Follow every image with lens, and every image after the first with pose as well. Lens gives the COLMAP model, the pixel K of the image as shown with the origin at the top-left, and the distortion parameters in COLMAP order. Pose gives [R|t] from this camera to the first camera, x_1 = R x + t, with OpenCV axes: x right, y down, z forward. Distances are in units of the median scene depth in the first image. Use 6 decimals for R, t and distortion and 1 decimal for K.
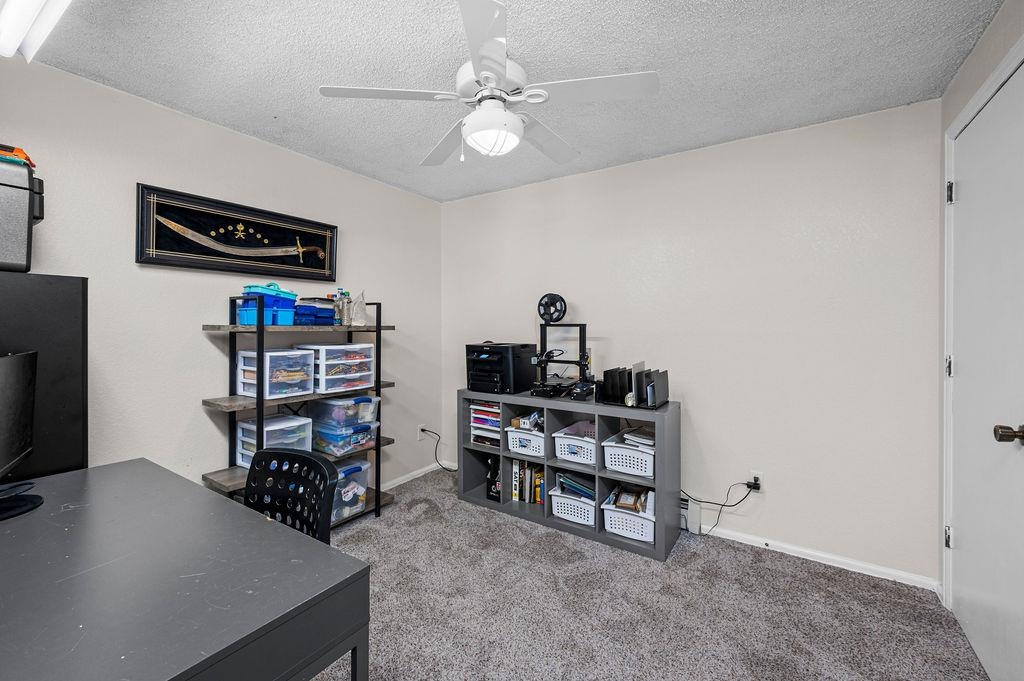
lens RADIAL K [[421.6, 0, 512.9], [0, 421.6, 330.7], [0, 0, 1]] dist [-0.000305, 0.000318]
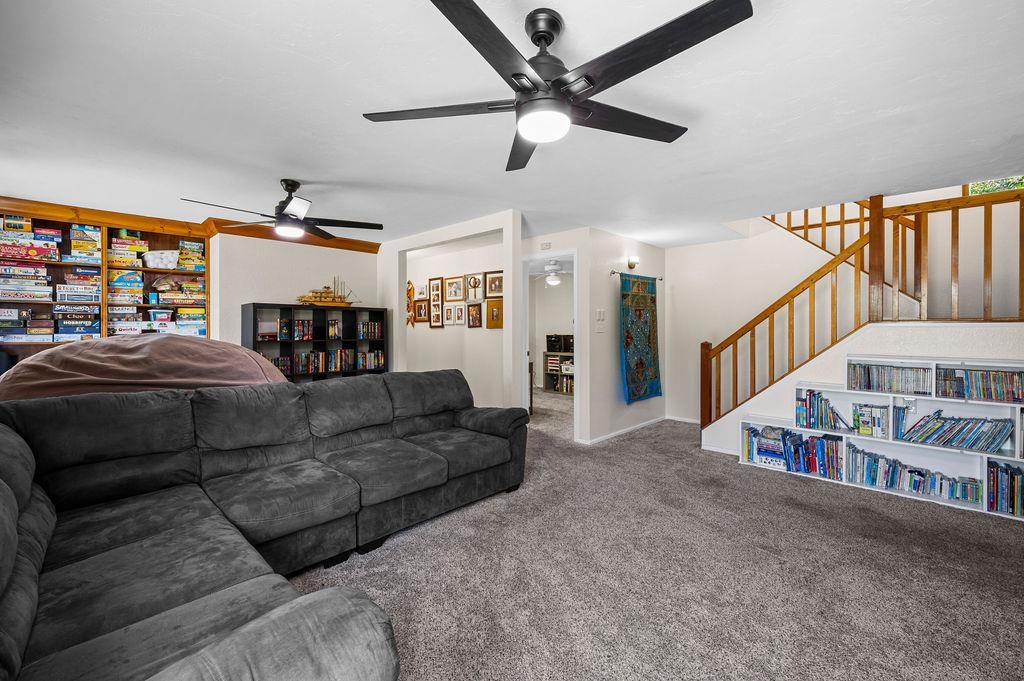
lens RADIAL K [[421.6, 0, 508.9], [0, 421.6, 330.5], [0, 0, 1]] dist [-0.000305, 0.000318]
pose [[0.980616, -0.005575, -0.195858, 0.189010], [0.004880, 0.999980, -0.004031, 0.017027], [0.195877, 0.002997, 0.980624, -1.749052]]
